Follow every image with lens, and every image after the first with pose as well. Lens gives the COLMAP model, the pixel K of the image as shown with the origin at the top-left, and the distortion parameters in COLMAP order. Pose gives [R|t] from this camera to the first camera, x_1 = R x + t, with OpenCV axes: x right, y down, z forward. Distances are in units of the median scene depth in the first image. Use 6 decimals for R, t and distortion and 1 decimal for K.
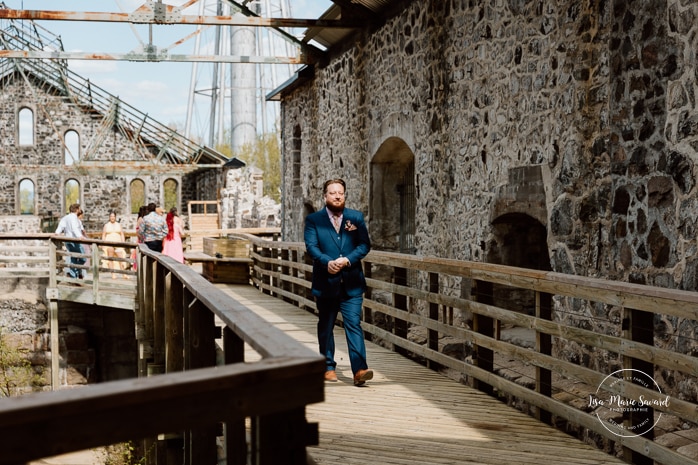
lens RADIAL K [[1083.9, 0, 349.5], [0, 1083.9, 231.8], [0, 0, 1]] dist [-0.044343, 0.000000]
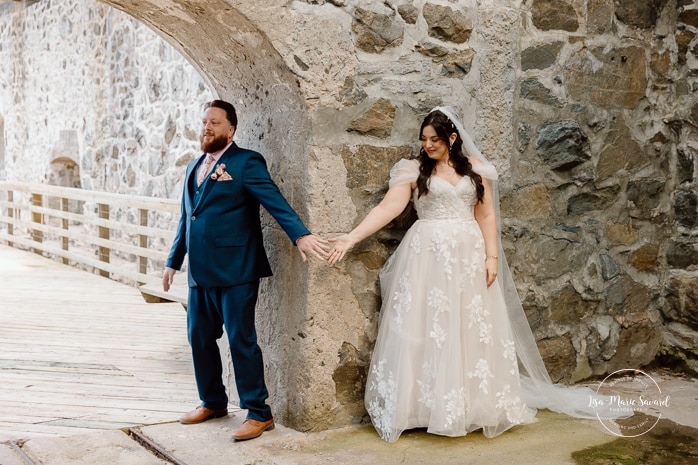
lens RADIAL K [[942.8, 0, 323.1], [0, 942.8, 220.6], [0, 0, 1]] dist [0.005697, 0.000000]
pose [[0.932907, -0.004974, 0.360083, 0.000050], [-0.013502, 0.998718, 0.048776, 0.004386], [-0.359864, -0.050365, 0.931644, -0.540574]]
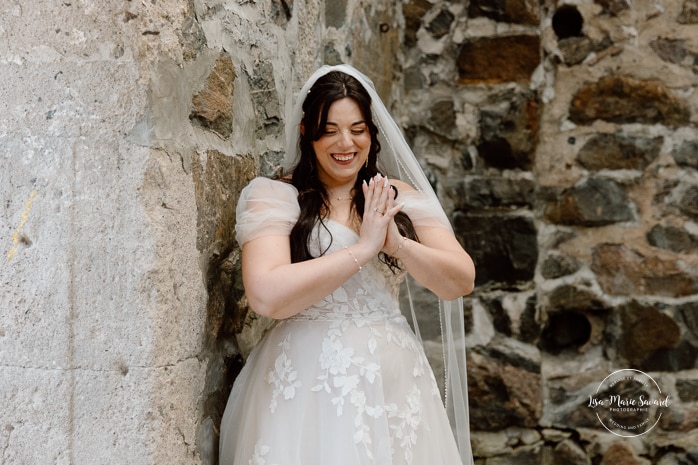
lens RADIAL K [[1073.6, 0, 363.5], [0, 1073.6, 186.1], [0, 0, 1]] dist [-0.012057, 0.000000]
pose [[0.386089, 0.011627, 0.922388, -0.018259], [0.013113, 0.999750, -0.018091, 0.001533], [-0.922368, 0.019080, 0.385841, -0.192154]]
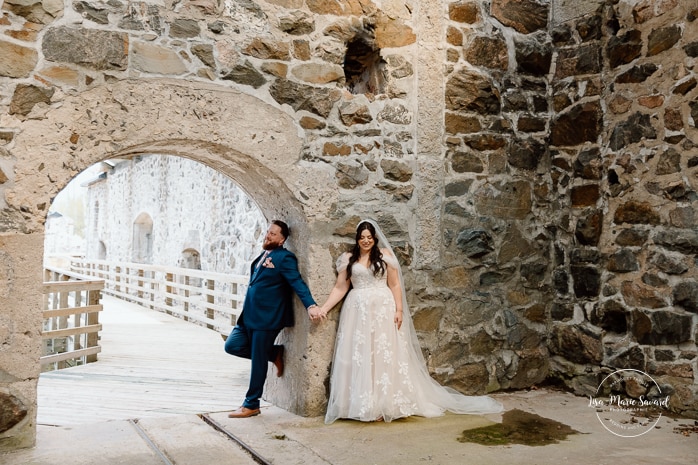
lens RADIAL K [[714.2, 0, 350.5], [0, 714.2, 203.7], [0, 0, 1]] dist [0.017849, 0.000000]
pose [[0.955212, 0.034577, 0.293895, 0.018337], [-0.012383, 0.996951, -0.077043, 0.002653], [-0.295663, 0.069953, 0.952728, -0.703506]]
